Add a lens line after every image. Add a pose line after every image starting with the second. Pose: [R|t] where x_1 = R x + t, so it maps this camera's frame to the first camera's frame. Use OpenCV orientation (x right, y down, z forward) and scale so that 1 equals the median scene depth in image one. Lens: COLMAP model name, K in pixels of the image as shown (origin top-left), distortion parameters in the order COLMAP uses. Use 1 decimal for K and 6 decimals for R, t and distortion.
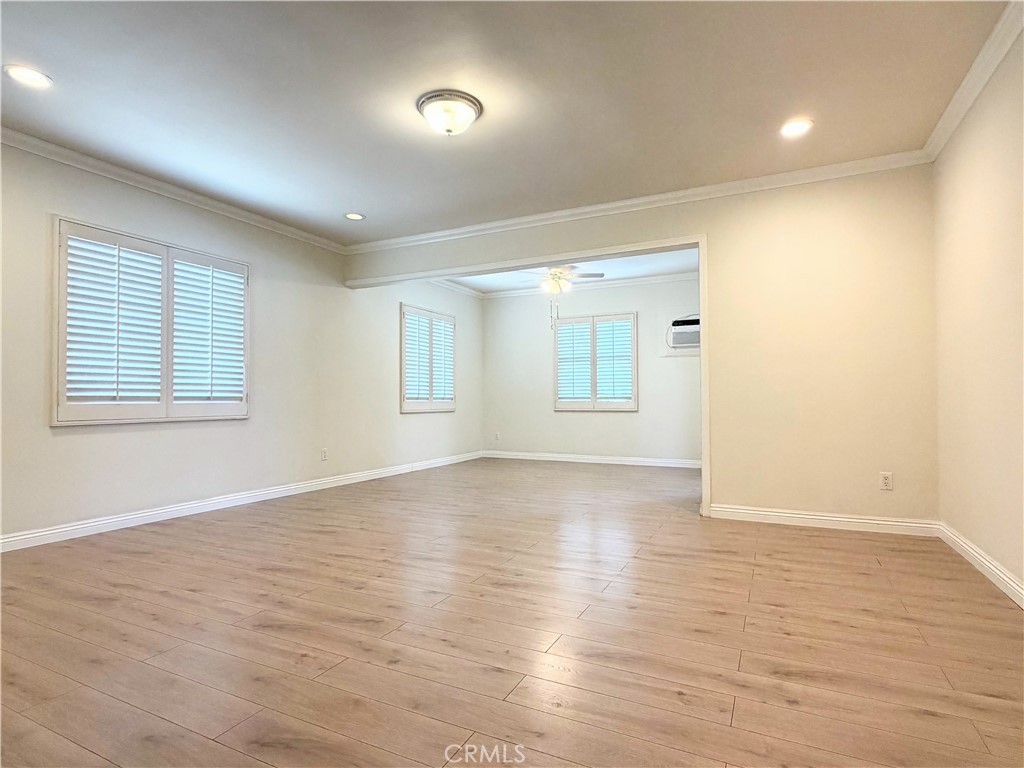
lens RADIAL K [[536.0, 0, 511.3], [0, 536.0, 388.0], [0, 0, 1]] dist [-0.001665, -0.000405]
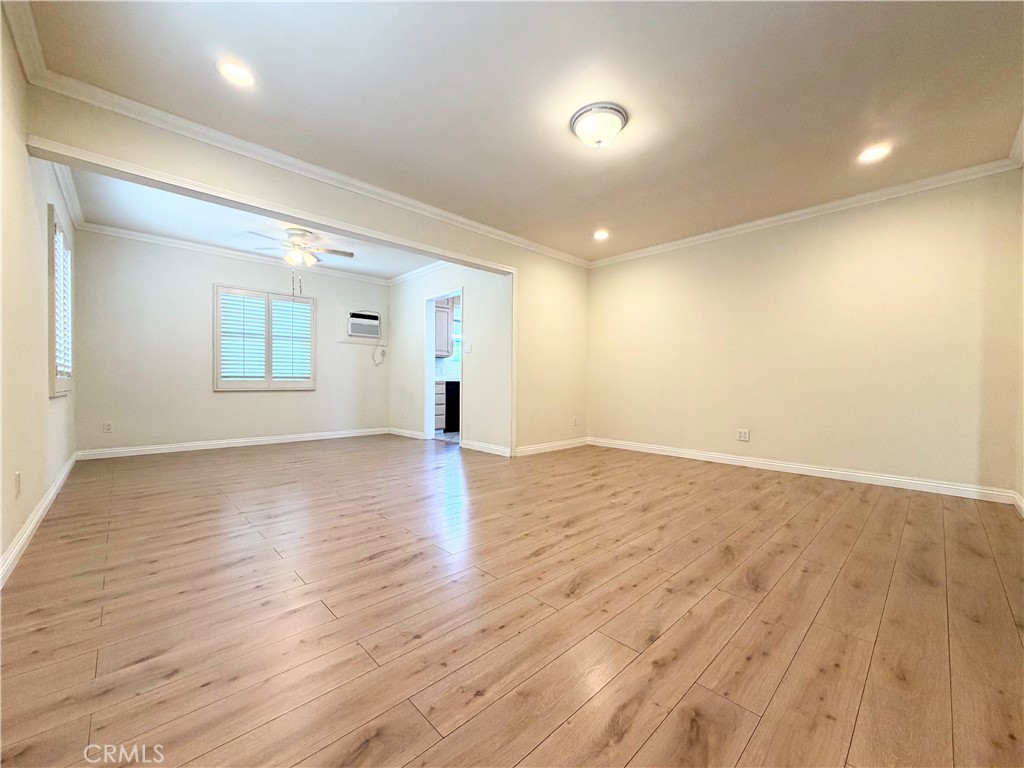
lens RADIAL K [[407.5, 0, 507.5], [0, 407.5, 387.0], [0, 0, 1]] dist [0.002814, 0.000103]
pose [[0.348108, -0.005523, 0.937438, -0.689176], [-0.026623, 0.999521, 0.015775, 0.023446], [-0.937076, -0.030449, 0.347794, 0.590745]]
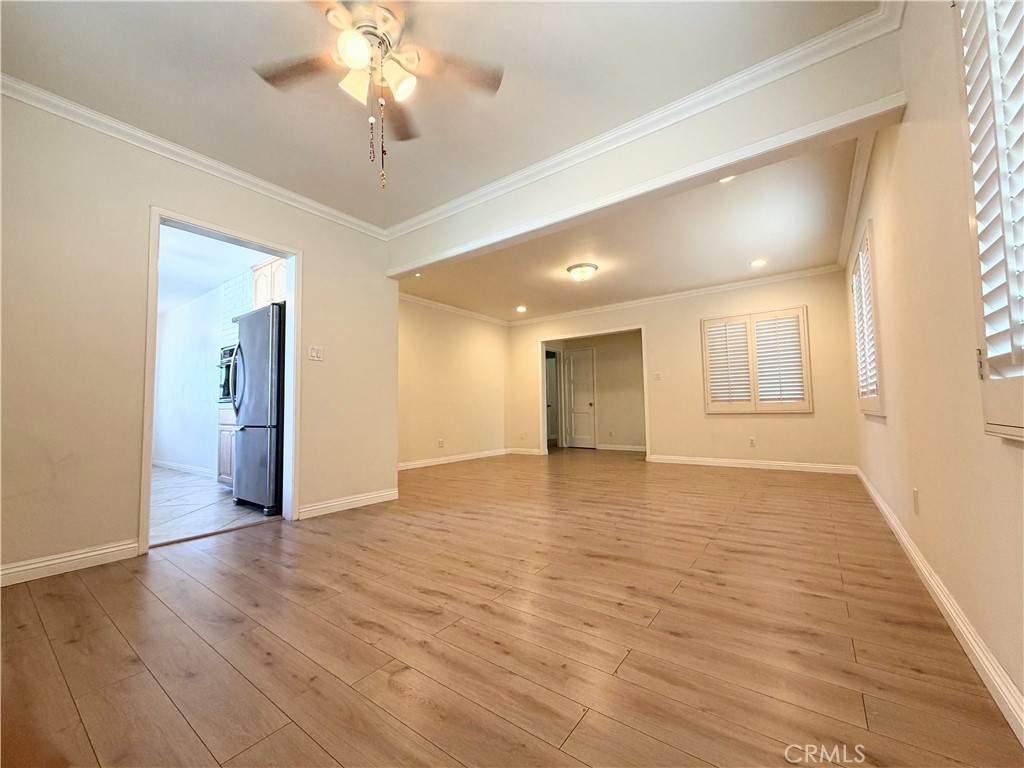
lens RADIAL K [[407.5, 0, 507.5], [0, 407.5, 387.0], [0, 0, 1]] dist [0.002814, 0.000103]
pose [[-0.983144, 0.018152, 0.181932, 0.489404], [0.003593, 0.996785, -0.080039, 0.088441], [-0.182800, -0.078036, -0.980048, 2.955231]]
